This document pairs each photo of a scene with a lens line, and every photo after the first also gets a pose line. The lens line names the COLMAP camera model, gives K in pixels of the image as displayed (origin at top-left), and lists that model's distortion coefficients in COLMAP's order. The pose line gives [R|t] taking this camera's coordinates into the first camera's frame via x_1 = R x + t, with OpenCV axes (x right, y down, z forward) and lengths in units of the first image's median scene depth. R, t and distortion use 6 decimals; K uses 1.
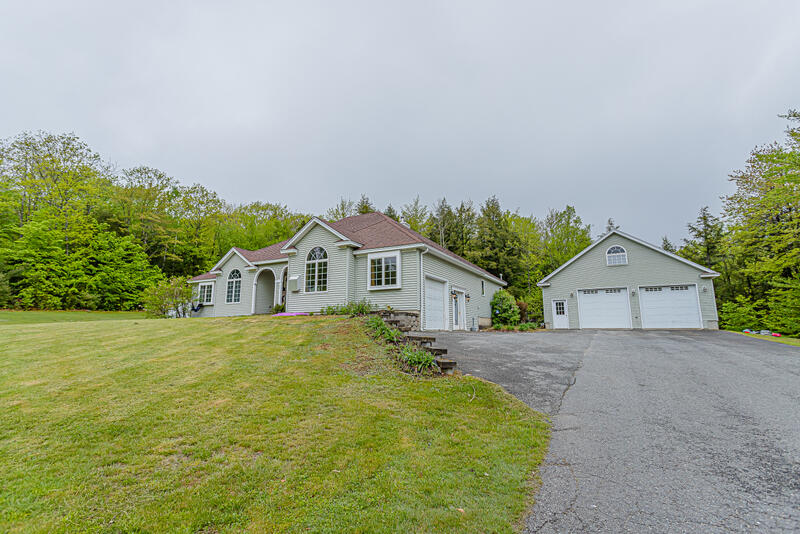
lens RADIAL K [[378.4, 0, 400.0], [0, 378.4, 267.0], [0, 0, 1]] dist [0.001446, 0.000718]
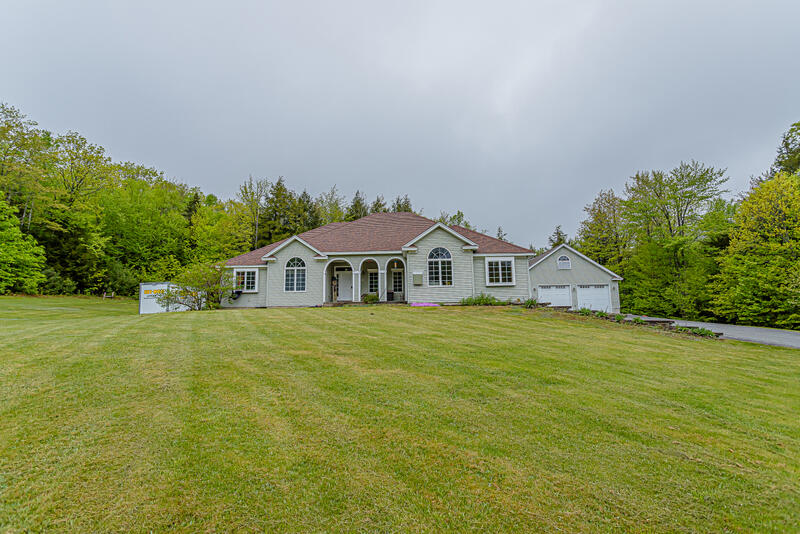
lens RADIAL K [[378.4, 0, 400.0], [0, 378.4, 267.0], [0, 0, 1]] dist [0.001446, 0.000718]
pose [[0.898129, 0.044402, 0.437484, -0.628863], [-0.061575, 0.997786, 0.025140, -0.010959], [-0.435399, -0.049517, 0.898875, -0.009874]]
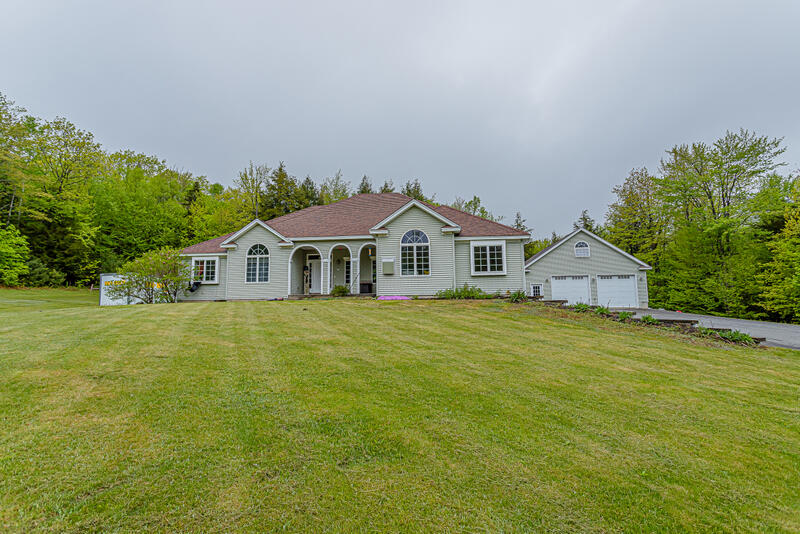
lens RADIAL K [[389.3, 0, 400.0], [0, 389.3, 267.0], [0, 0, 1]] dist [0.001476, 0.000129]
pose [[0.925865, 0.031642, 0.376527, -0.473684], [-0.054646, 0.997224, 0.050569, -0.004491], [-0.373881, -0.067395, 0.925025, 0.046049]]
